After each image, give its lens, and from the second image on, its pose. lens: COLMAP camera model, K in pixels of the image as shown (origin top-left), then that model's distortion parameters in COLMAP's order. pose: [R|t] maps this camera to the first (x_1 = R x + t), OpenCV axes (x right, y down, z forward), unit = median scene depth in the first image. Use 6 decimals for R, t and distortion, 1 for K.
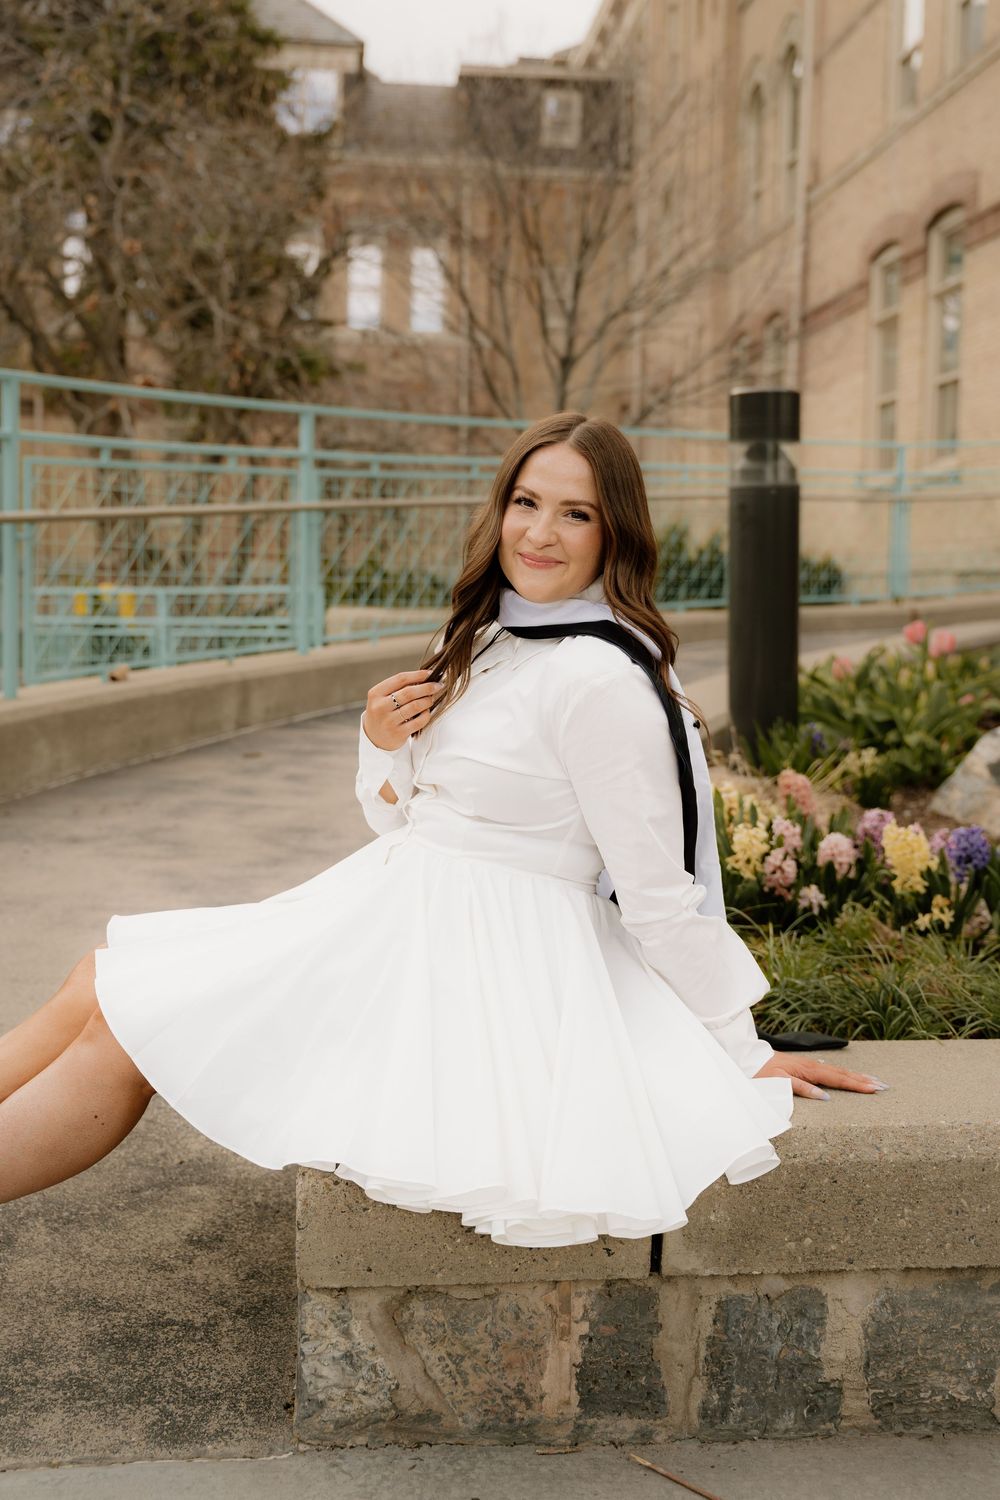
lens RADIAL K [[1608.6, 0, 490.0], [0, 1608.6, 698.2], [0, 0, 1]] dist [-0.002482, 0.115492]
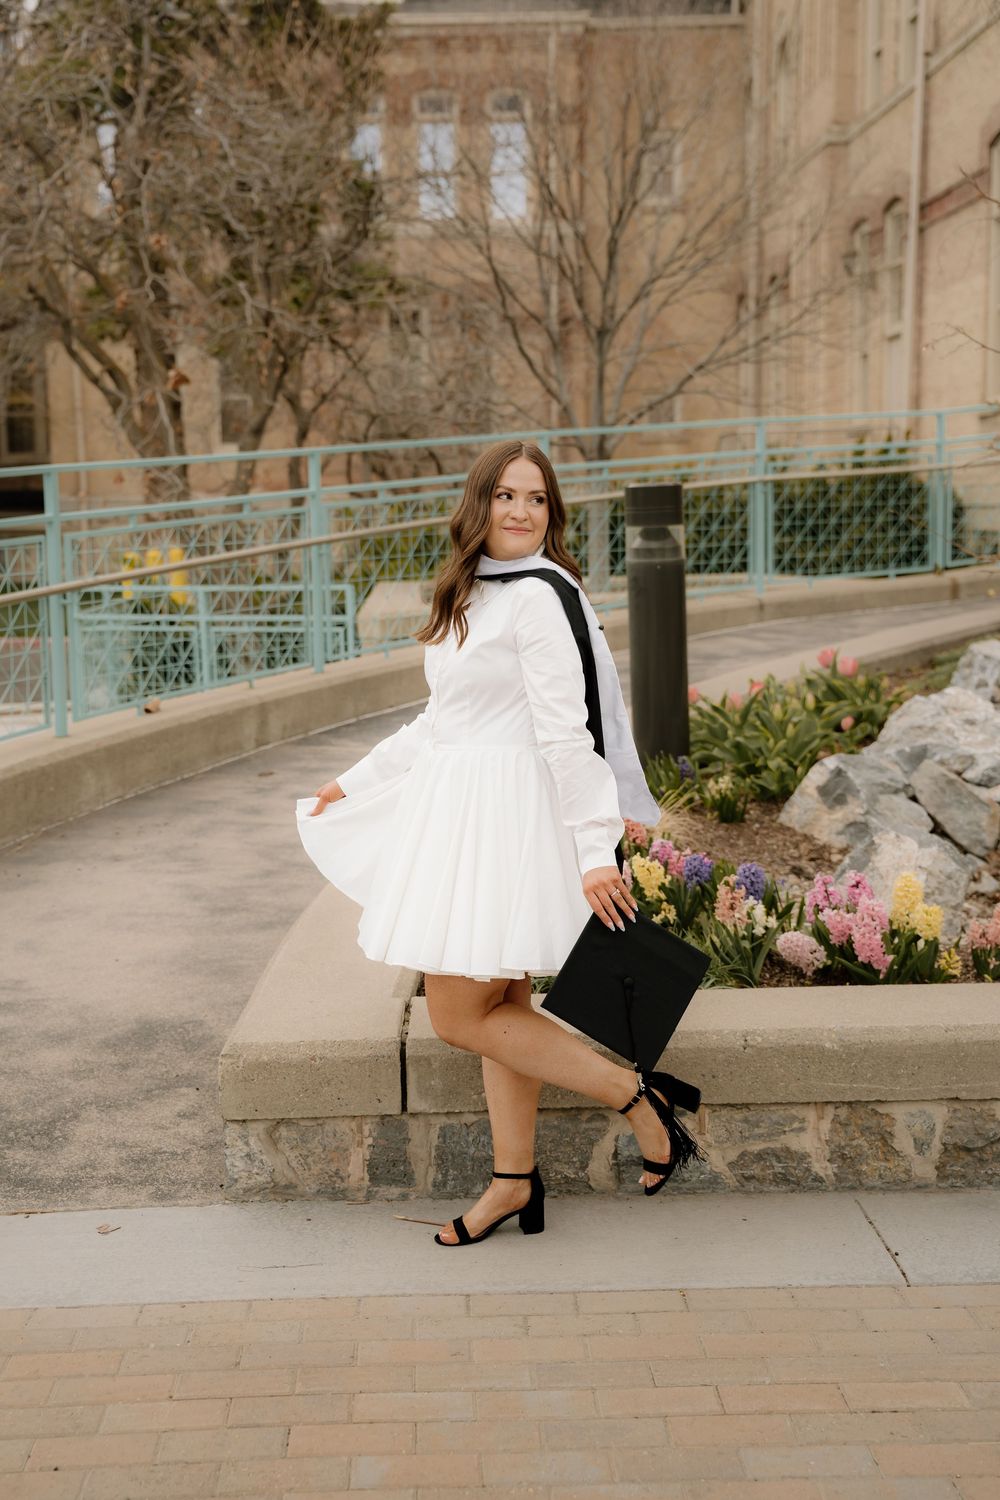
lens RADIAL K [[1859.5, 0, 475.2], [0, 1859.5, 722.0], [0, 0, 1]] dist [0.107399, 0.066963]
pose [[0.997159, -0.026017, -0.070685, 0.339544], [0.029300, 0.998521, 0.045804, -0.201566], [0.069388, -0.047745, 0.996447, -1.150407]]
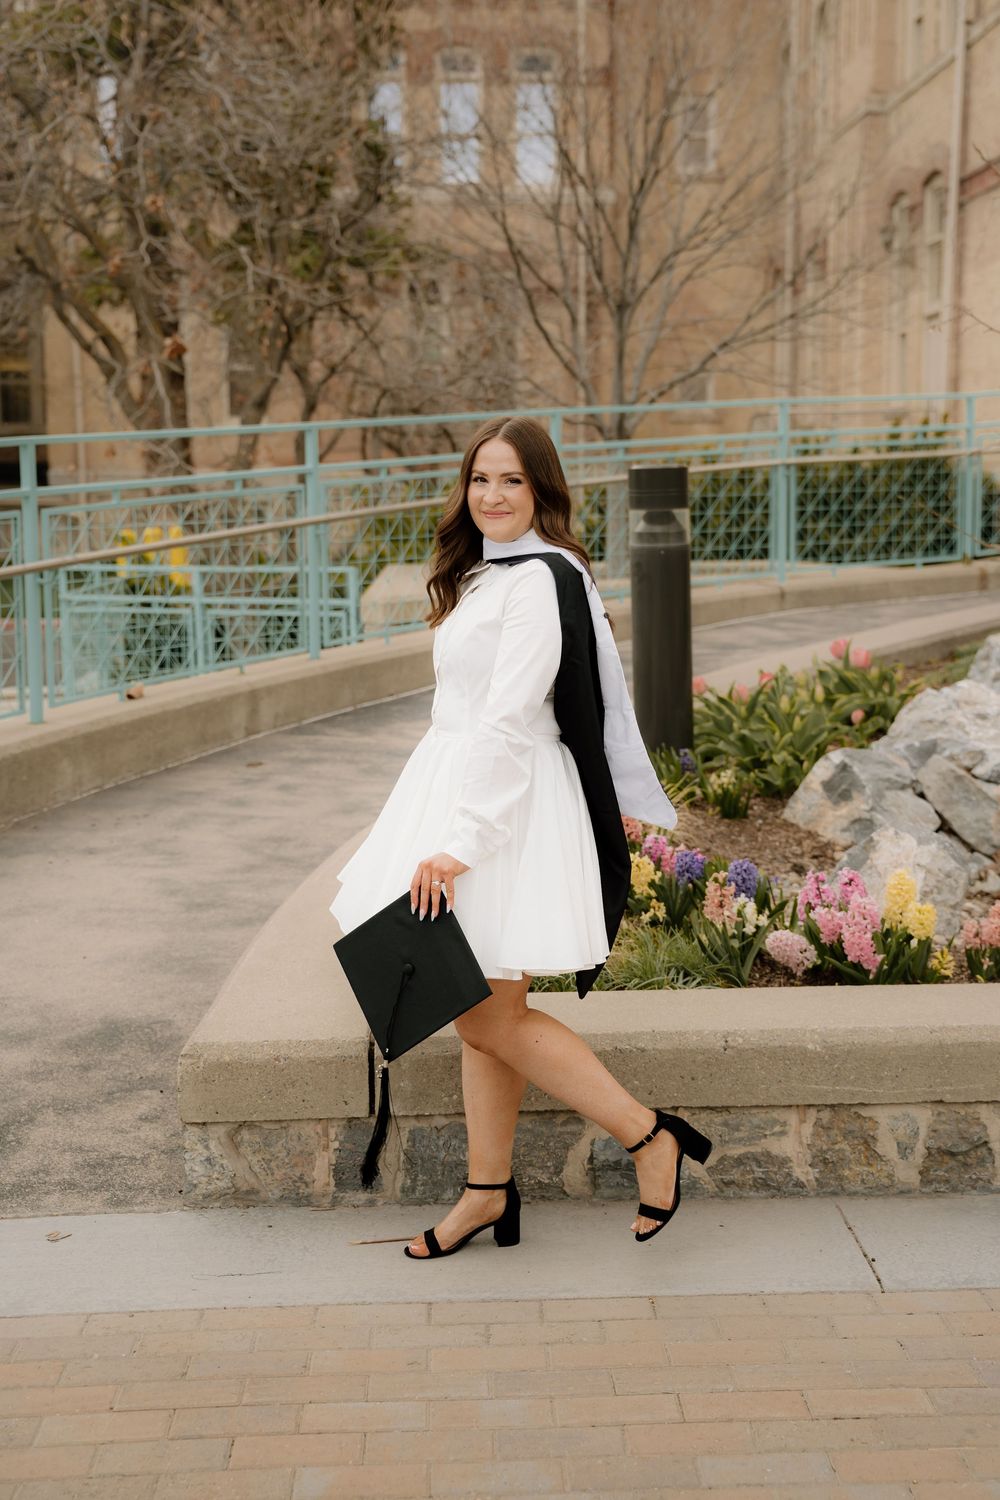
lens RADIAL K [[1954.8, 0, 554.6], [0, 1954.8, 715.2], [0, 0, 1]] dist [0.102104, 0.075042]
pose [[0.999007, -0.016357, -0.041438, 0.393318], [0.018319, 0.998708, 0.047401, -0.198530], [0.040609, -0.048113, 0.998016, -1.176587]]
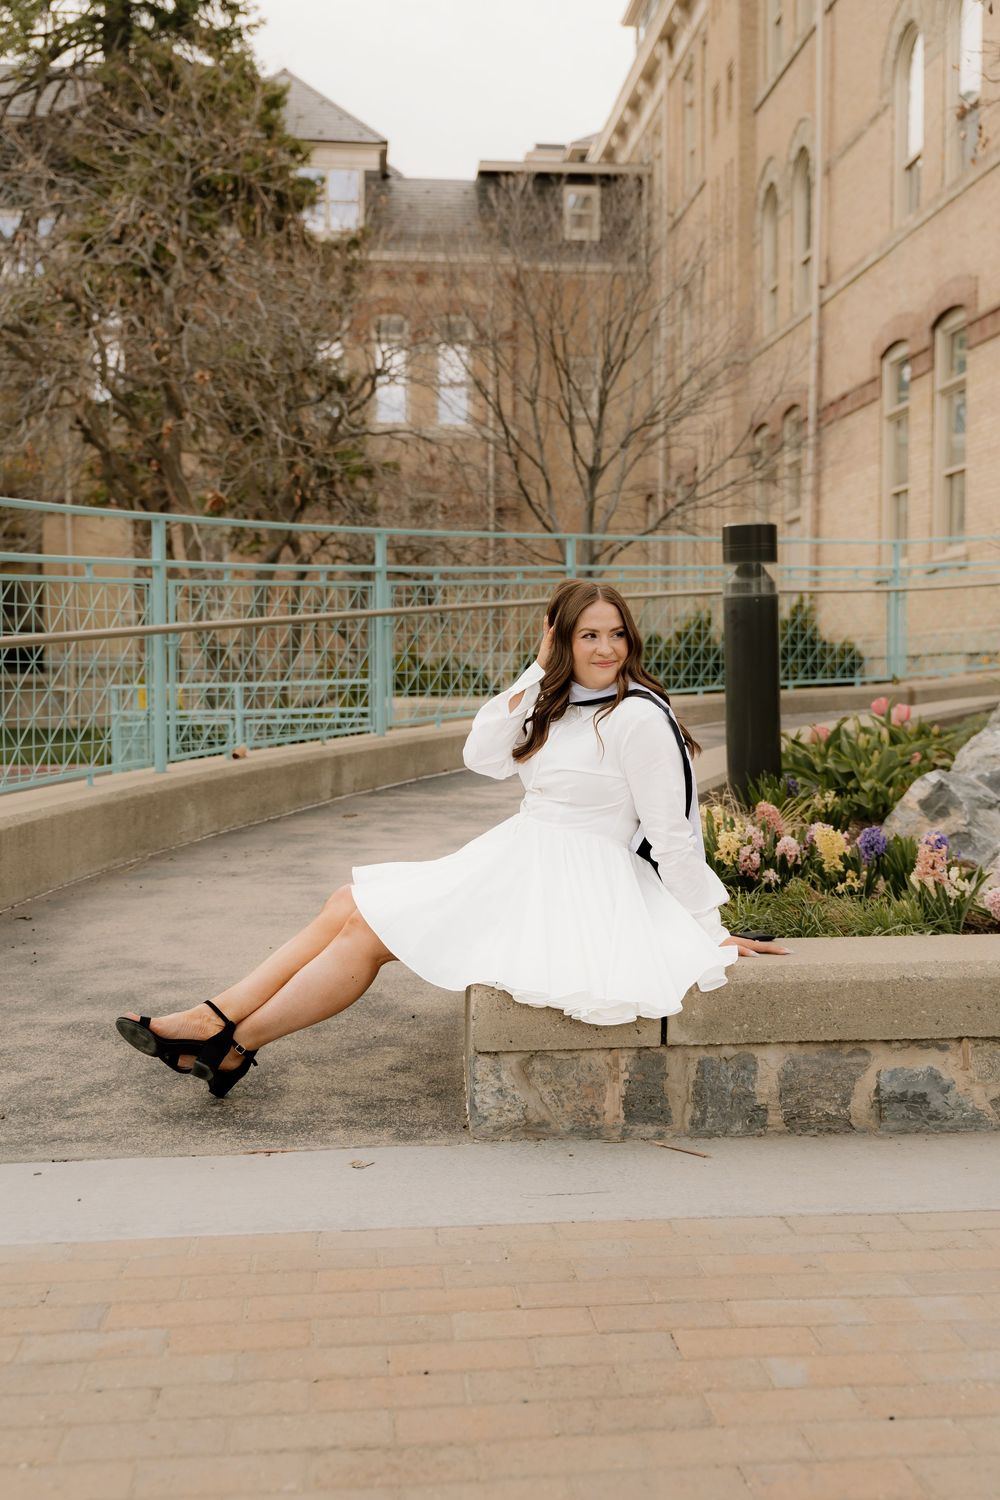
lens RADIAL K [[1617.1, 0, 540.1], [0, 1617.1, 734.5], [0, 0, 1]] dist [0.119958, -0.160855]
pose [[0.999729, -0.019778, 0.012293, -0.053001], [0.020167, 0.999271, -0.032402, 0.054775], [-0.011643, 0.032641, 0.999399, -0.835358]]
